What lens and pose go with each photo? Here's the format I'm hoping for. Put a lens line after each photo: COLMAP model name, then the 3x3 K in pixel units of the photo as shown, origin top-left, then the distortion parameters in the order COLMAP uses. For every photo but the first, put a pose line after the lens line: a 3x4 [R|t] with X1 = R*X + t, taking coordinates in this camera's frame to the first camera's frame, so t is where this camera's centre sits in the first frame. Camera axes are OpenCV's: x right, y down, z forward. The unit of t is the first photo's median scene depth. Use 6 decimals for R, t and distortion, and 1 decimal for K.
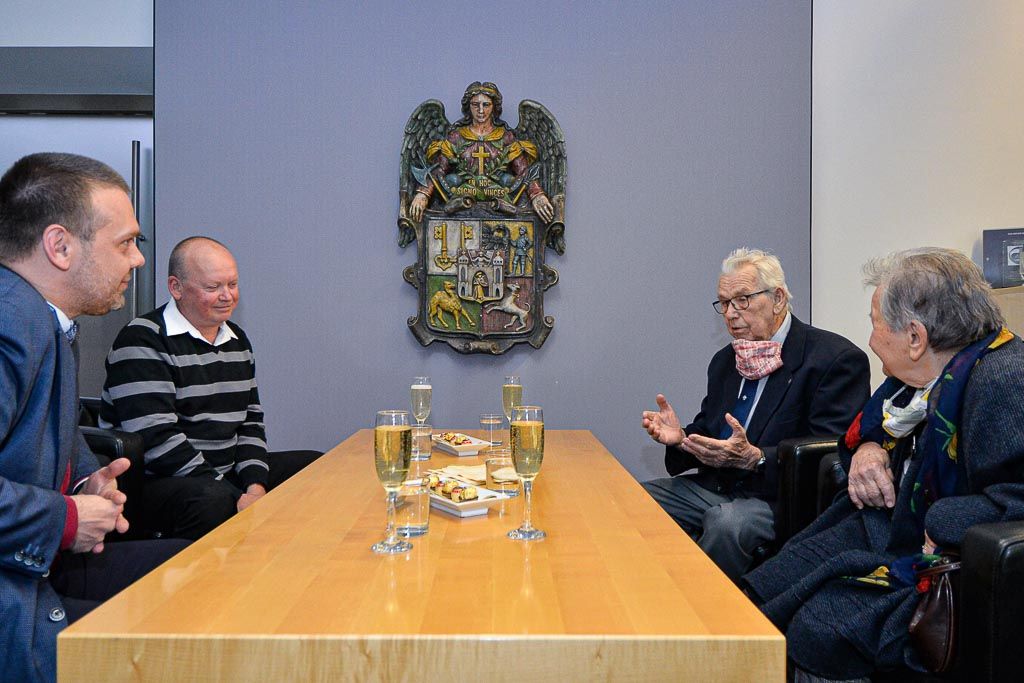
lens RADIAL K [[713.8, 0, 513.9], [0, 713.8, 349.4], [0, 0, 1]] dist [0.016994, 0.008457]
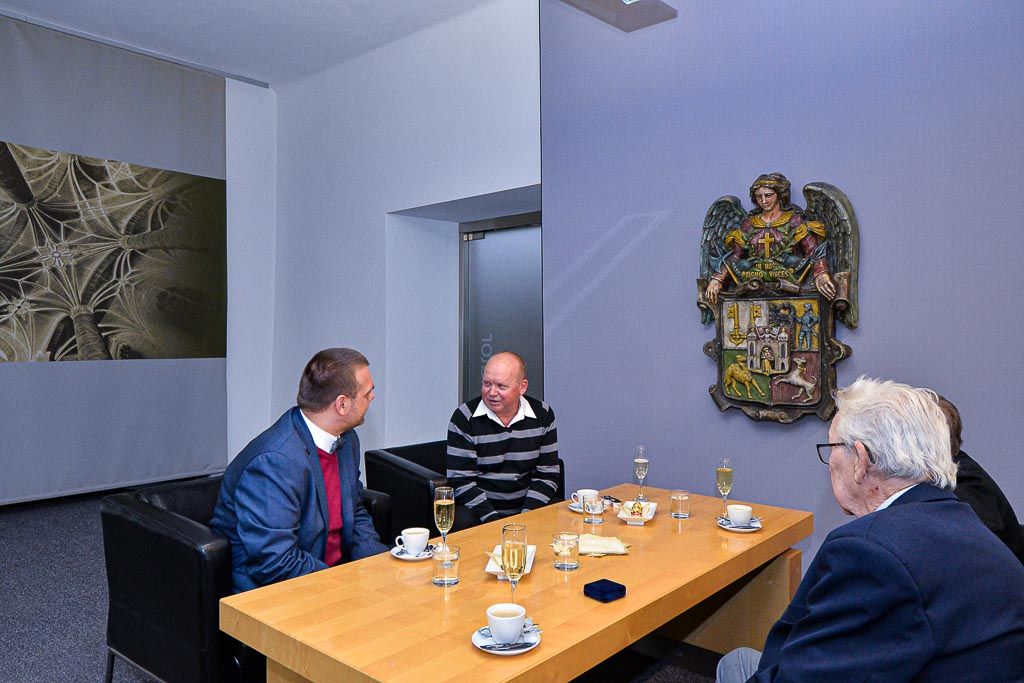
lens RADIAL K [[713.8, 0, 511.0], [0, 713.8, 339.4], [0, 0, 1]] dist [0.016994, 0.008457]
pose [[0.732449, -0.004830, -0.680805, 0.410444], [-0.001066, 0.999965, -0.008241, -0.110747], [0.680821, 0.006762, 0.732418, -0.068638]]
